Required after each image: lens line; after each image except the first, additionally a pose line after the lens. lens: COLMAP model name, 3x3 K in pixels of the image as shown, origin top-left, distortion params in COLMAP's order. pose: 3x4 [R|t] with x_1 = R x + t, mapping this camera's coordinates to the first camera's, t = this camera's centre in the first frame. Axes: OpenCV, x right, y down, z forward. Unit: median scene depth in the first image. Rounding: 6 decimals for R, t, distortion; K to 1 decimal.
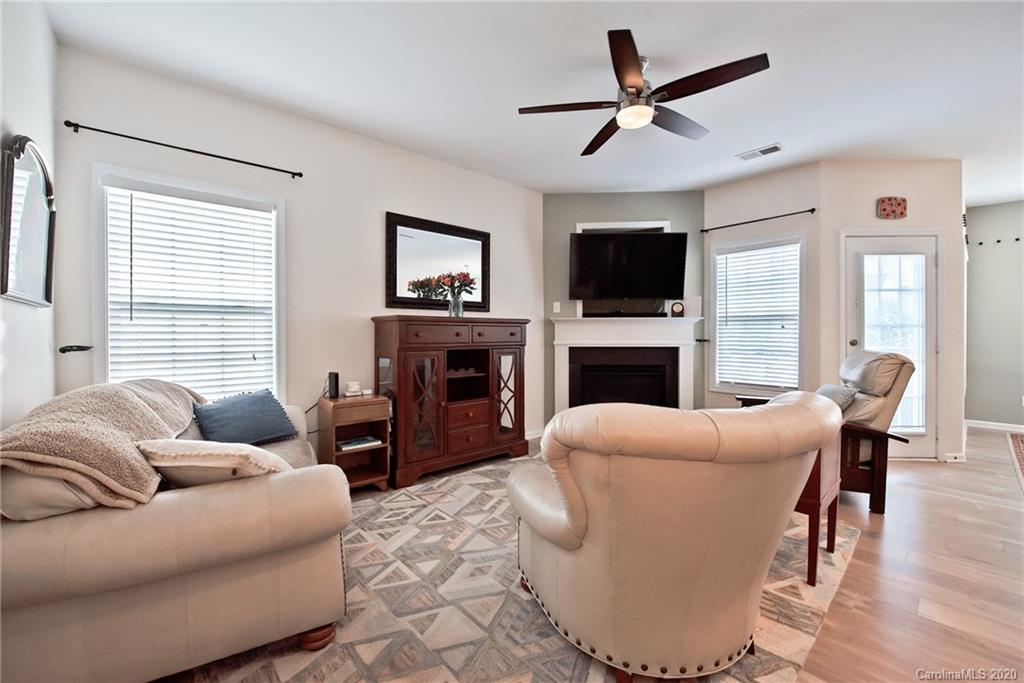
lens RADIAL K [[426.6, 0, 514.1], [0, 426.6, 334.9], [0, 0, 1]] dist [-0.021146, -0.000121]
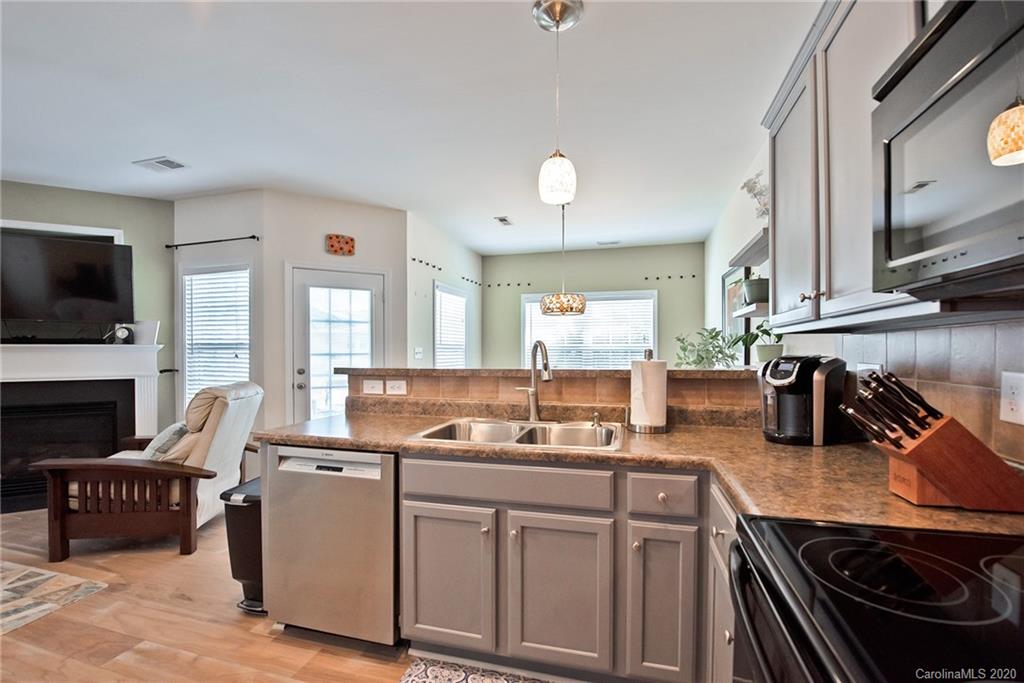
lens RADIAL K [[421.5, 0, 538.1], [0, 421.5, 356.0], [0, 0, 1]] dist [-0.018710, -0.000059]
pose [[0.828331, -0.006770, 0.560198, 0.723108], [0.004046, 0.999973, 0.006102, -0.023988], [-0.560224, -0.002788, 0.828336, -0.175940]]
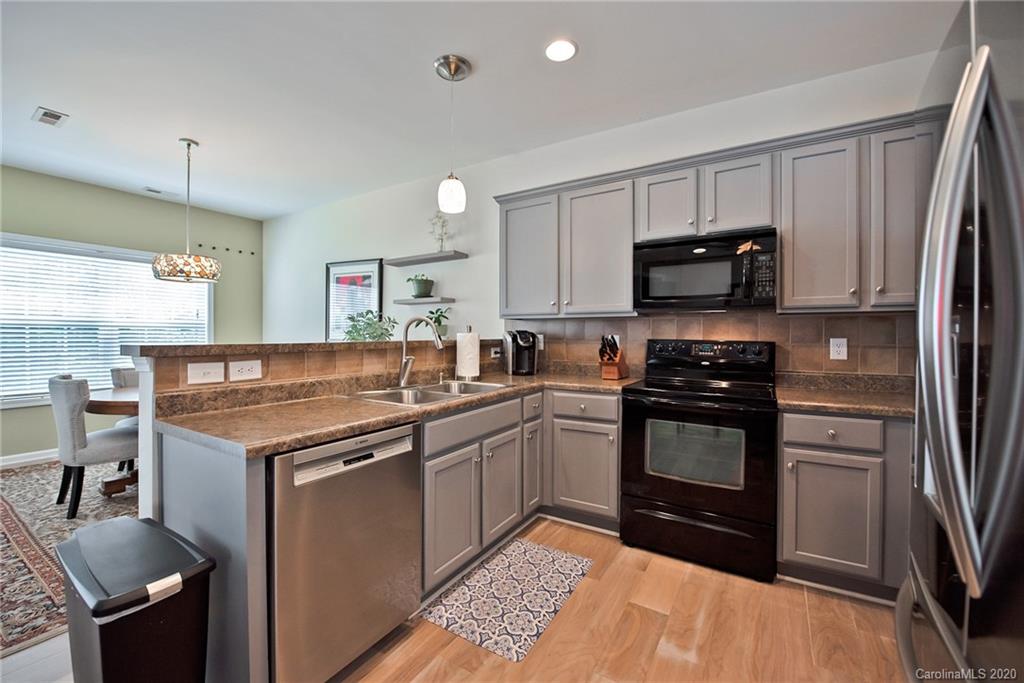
lens RADIAL K [[408.8, 0, 508.0], [0, 408.8, 339.4], [0, 0, 1]] dist [-0.019184, -0.000235]
pose [[-0.273801, -0.013850, 0.961687, 0.386042], [0.000577, 0.999894, 0.014565, -0.014229], [-0.961786, 0.004543, -0.273764, 0.312606]]
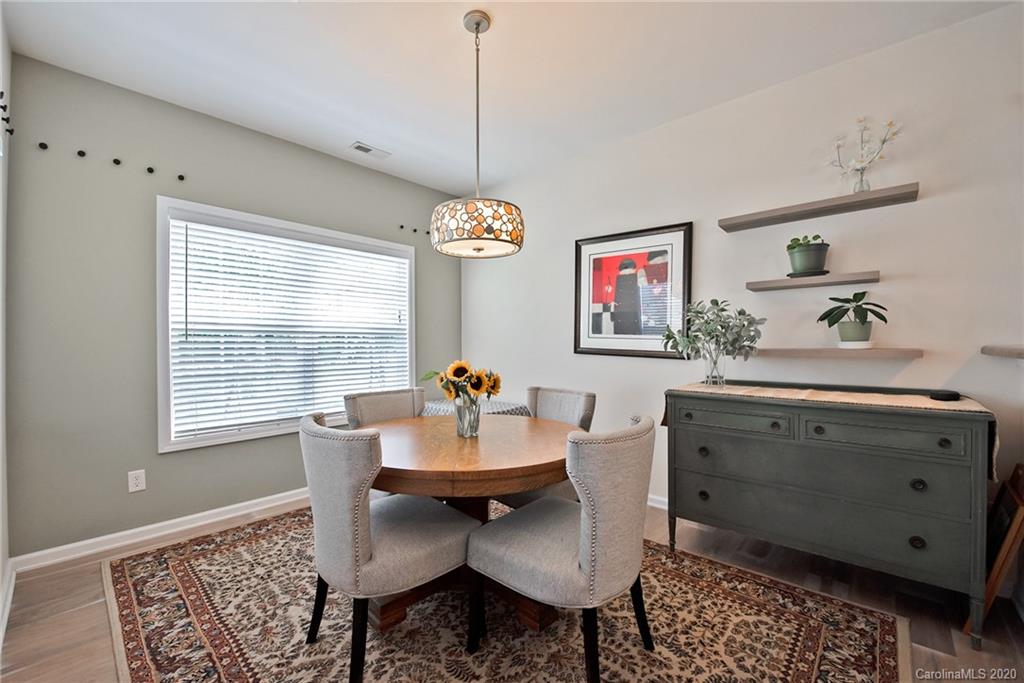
lens RADIAL K [[419.9, 0, 498.1], [0, 419.9, 339.9], [0, 0, 1]] dist [-0.000259, 0.000161]
pose [[-0.070694, 0.010007, 0.997448, 0.880606], [0.008059, 0.999923, -0.009461, -0.008542], [-0.997466, 0.007370, -0.070769, 0.757226]]
